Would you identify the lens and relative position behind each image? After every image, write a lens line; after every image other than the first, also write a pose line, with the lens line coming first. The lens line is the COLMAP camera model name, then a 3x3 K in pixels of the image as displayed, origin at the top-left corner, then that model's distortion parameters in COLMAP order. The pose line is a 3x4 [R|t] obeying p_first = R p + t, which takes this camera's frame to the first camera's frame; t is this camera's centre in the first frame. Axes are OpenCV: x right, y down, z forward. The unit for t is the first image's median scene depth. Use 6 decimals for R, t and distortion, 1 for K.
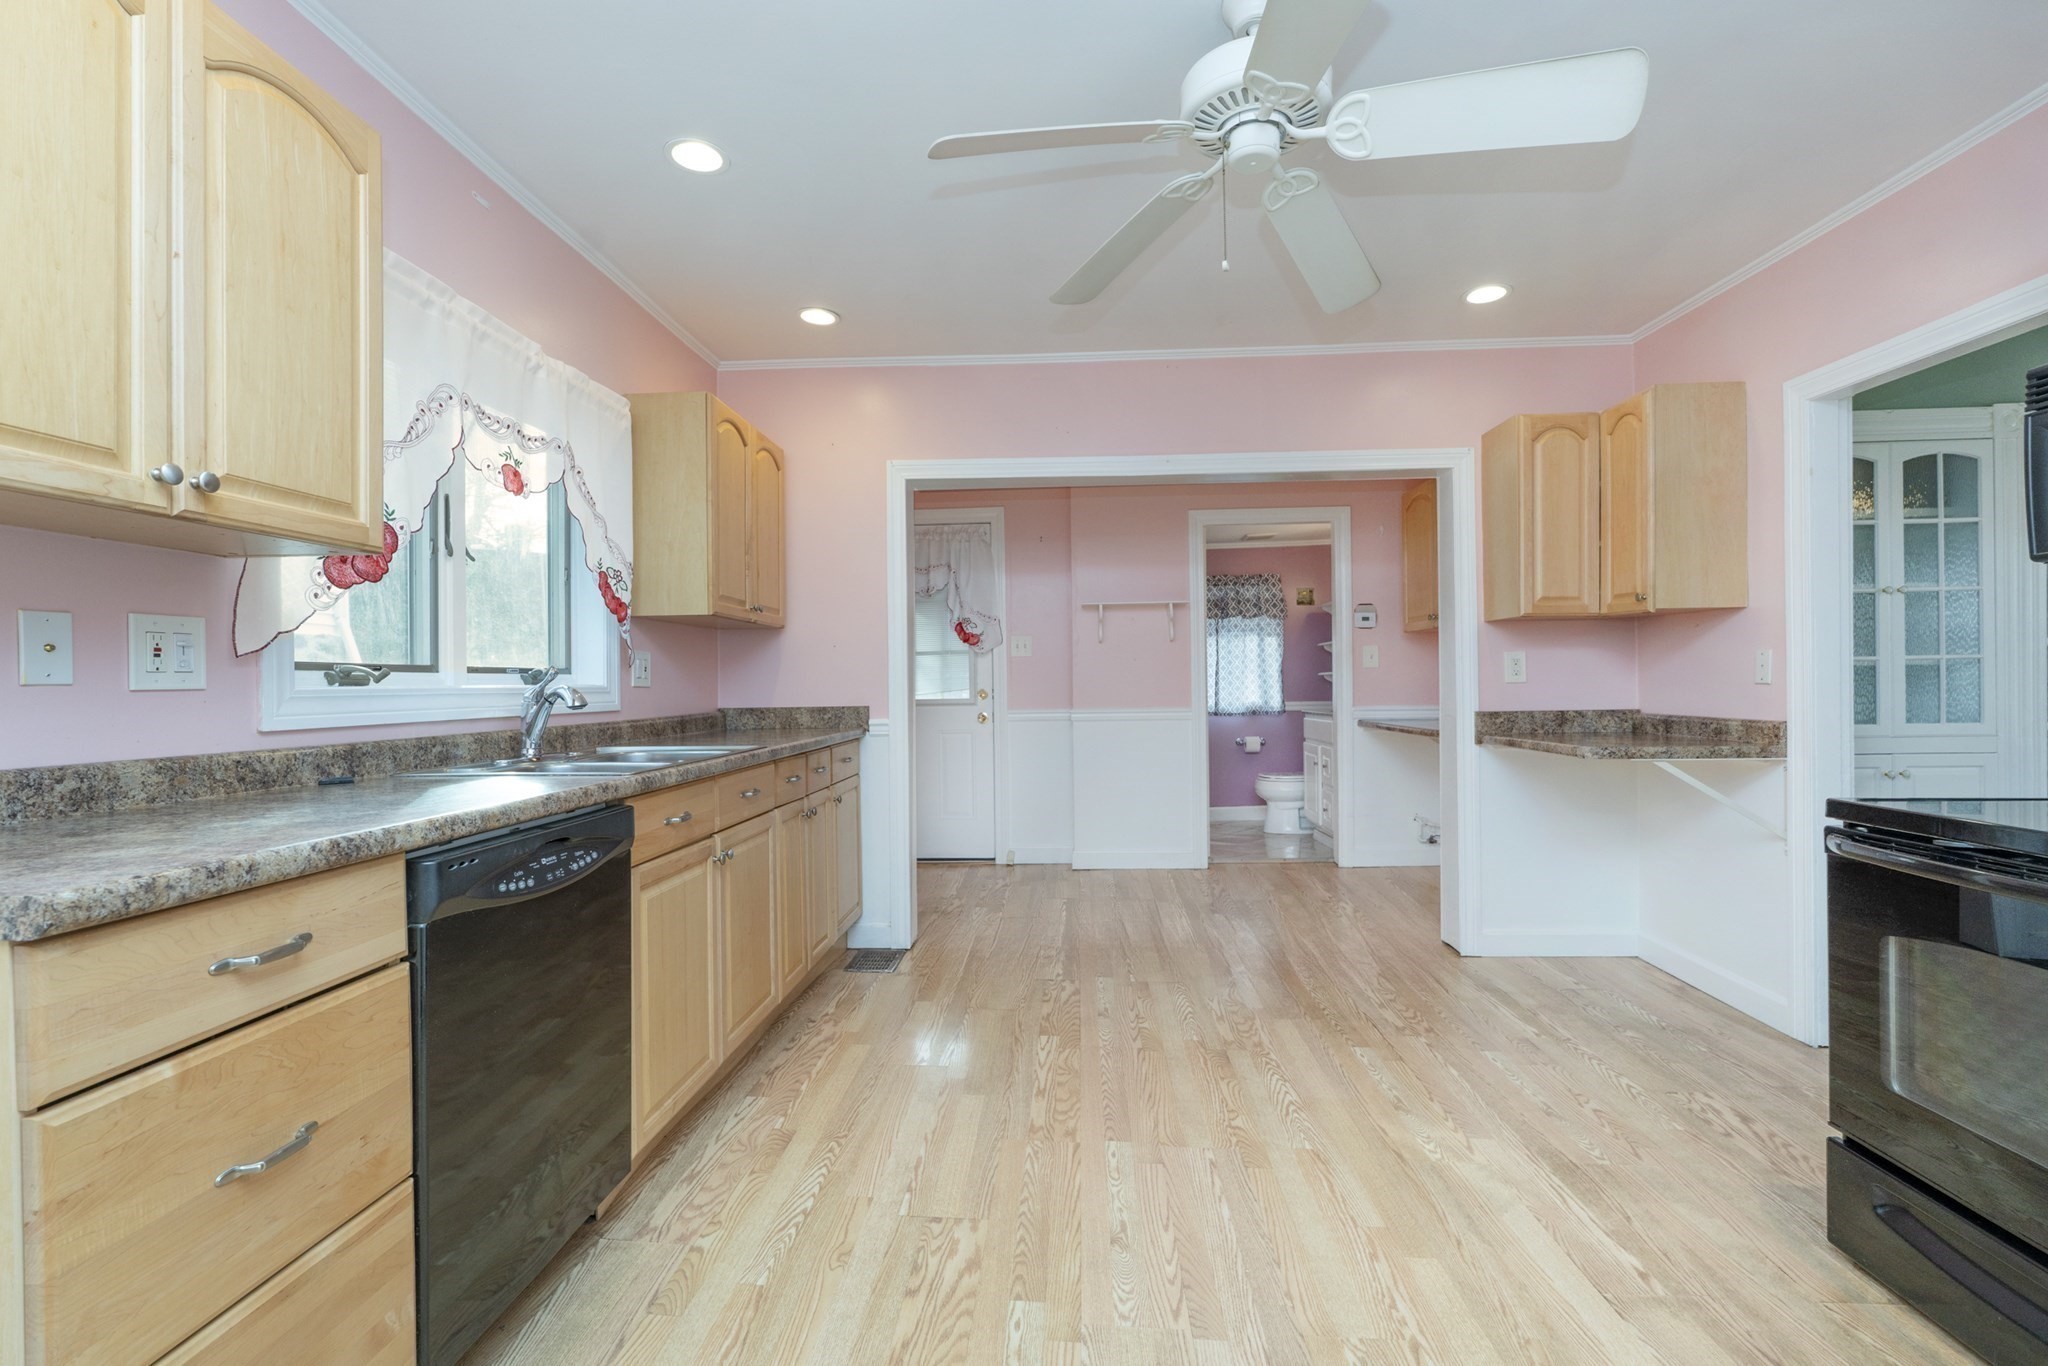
lens RADIAL K [[900.0, 0, 1016.2], [0, 900.0, 682.7], [0, 0, 1]] dist [-0.011285, 0.002704]
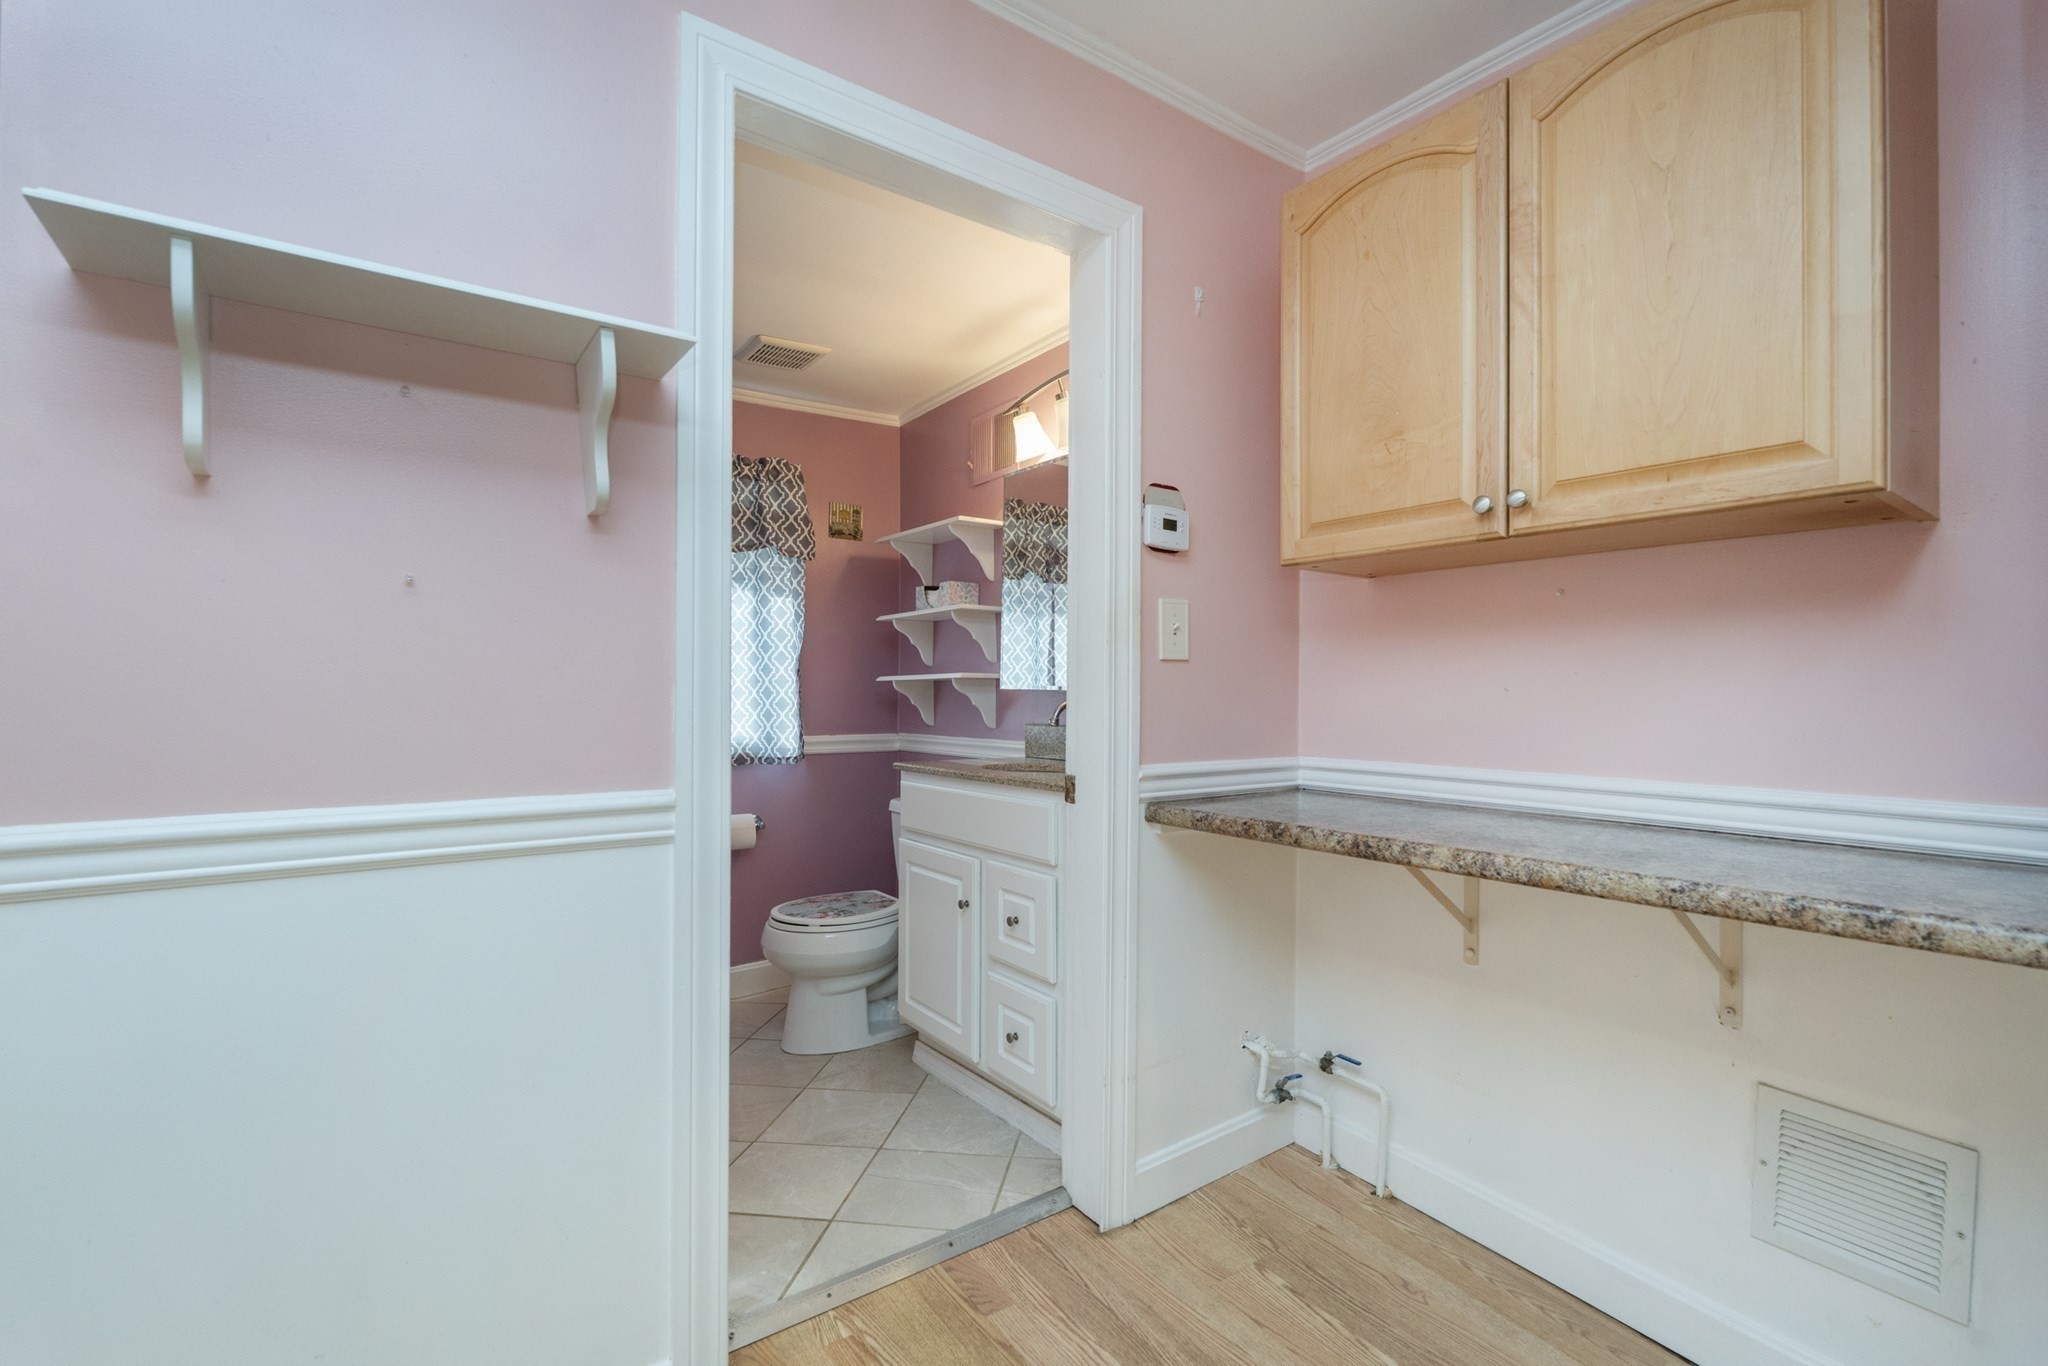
lens RADIAL K [[900.0, 0, 1019.0], [0, 900.0, 685.1], [0, 0, 1]] dist [-0.011285, 0.002704]
pose [[0.770010, 0.022867, 0.637621, 0.192526], [-0.015705, 0.999734, -0.016887, 0.001791], [-0.637838, 0.002990, 0.770165, 1.315058]]
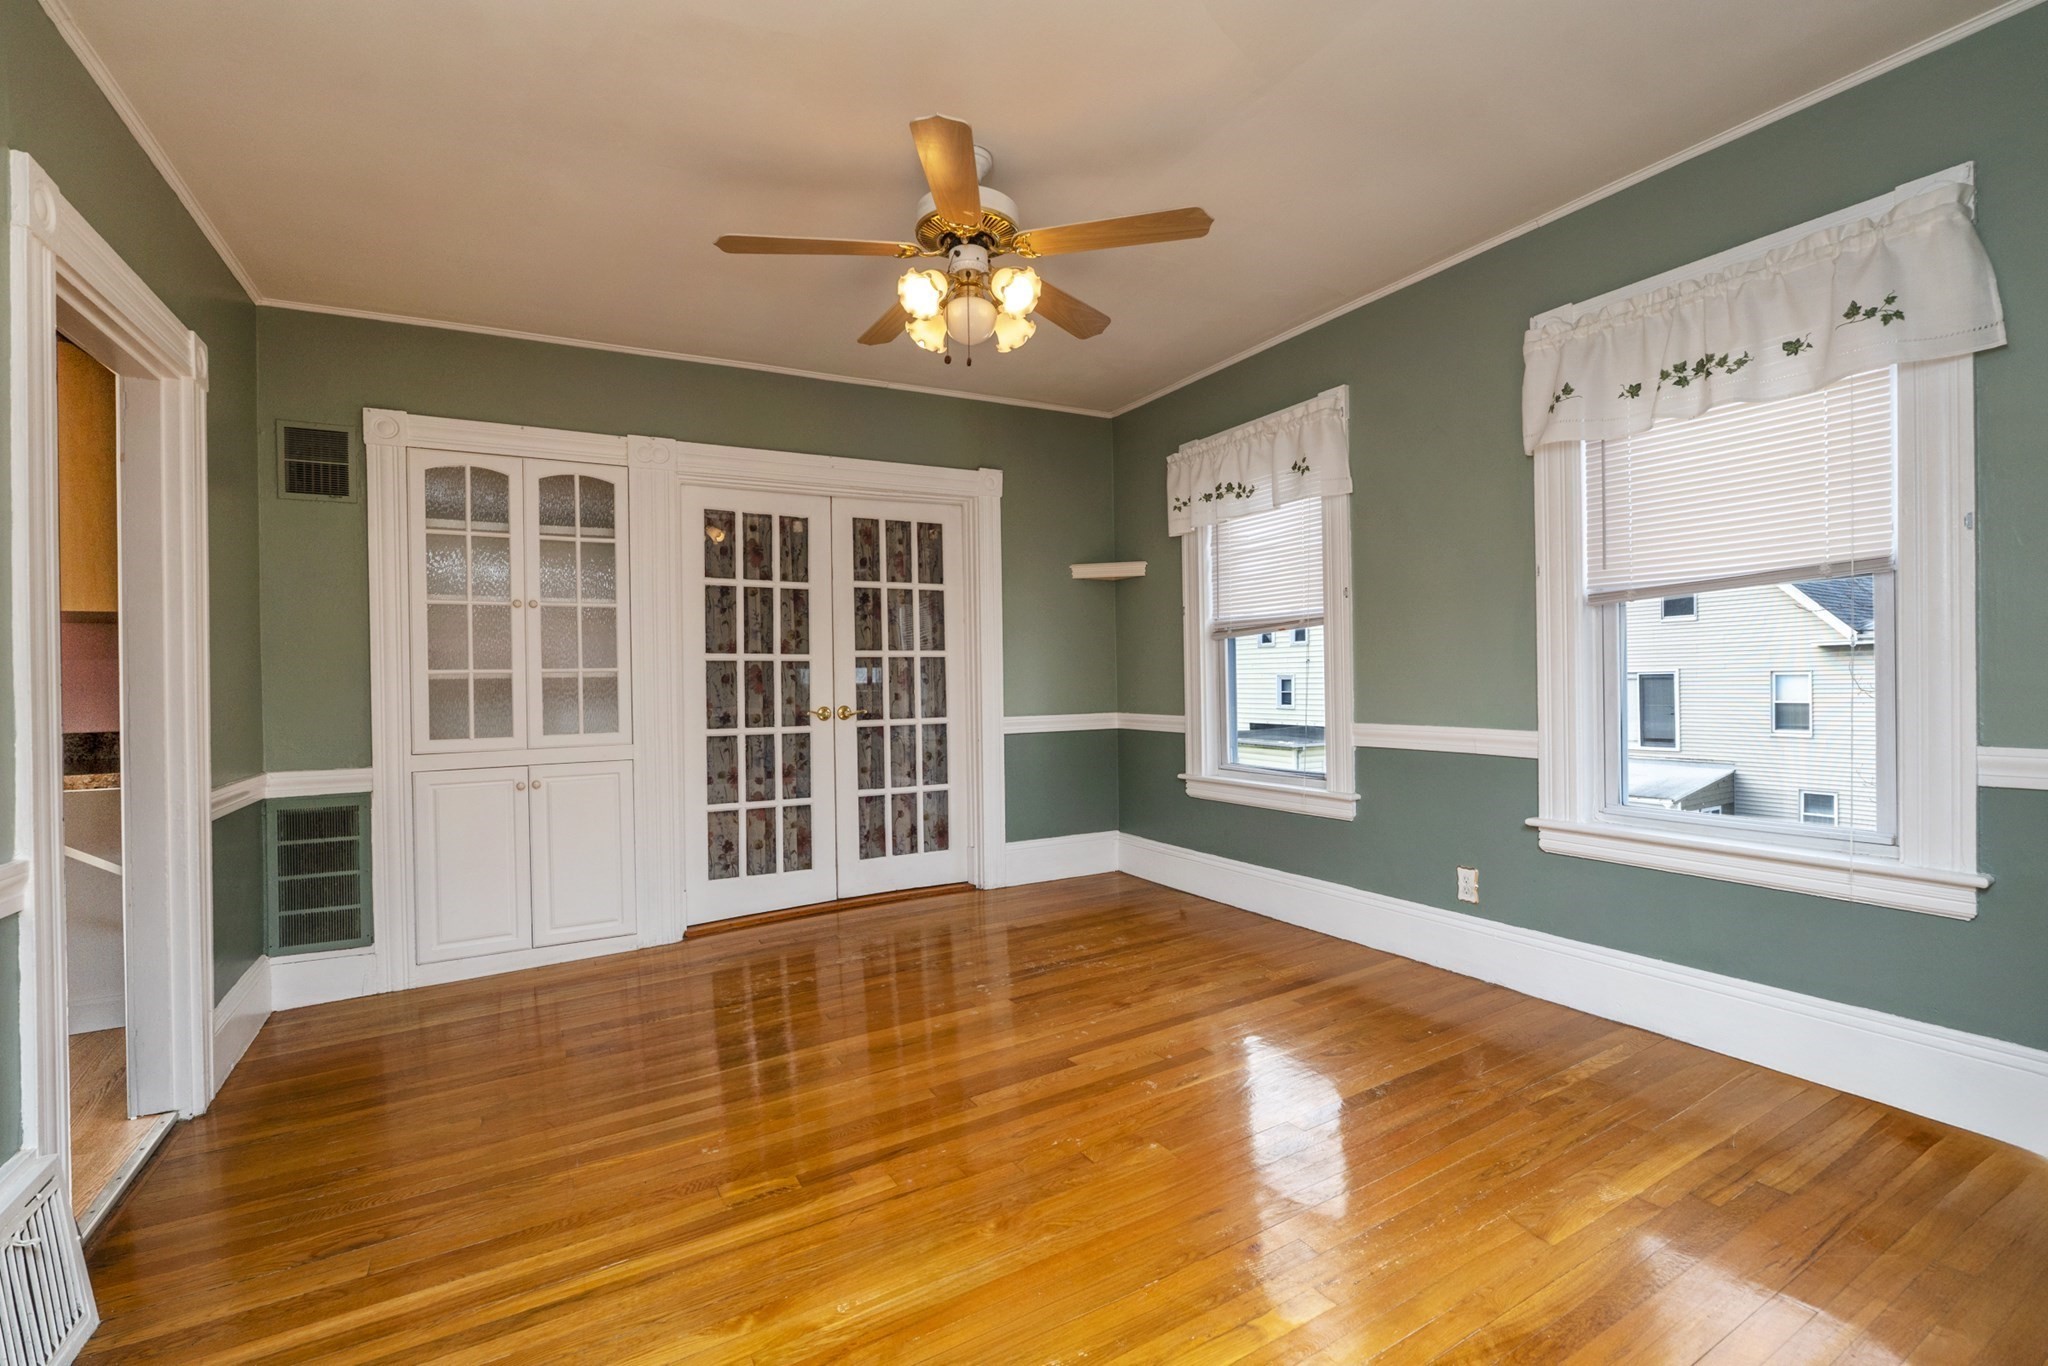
lens RADIAL K [[900.0, 0, 1023.1], [0, 900.0, 682.6], [0, 0, 1]] dist [-0.011285, 0.002704]
pose [[0.833619, -0.000970, 0.552339, 1.071512], [0.004452, 0.999978, -0.004964, -0.008485], [-0.552322, 0.006597, 0.833605, -0.192490]]
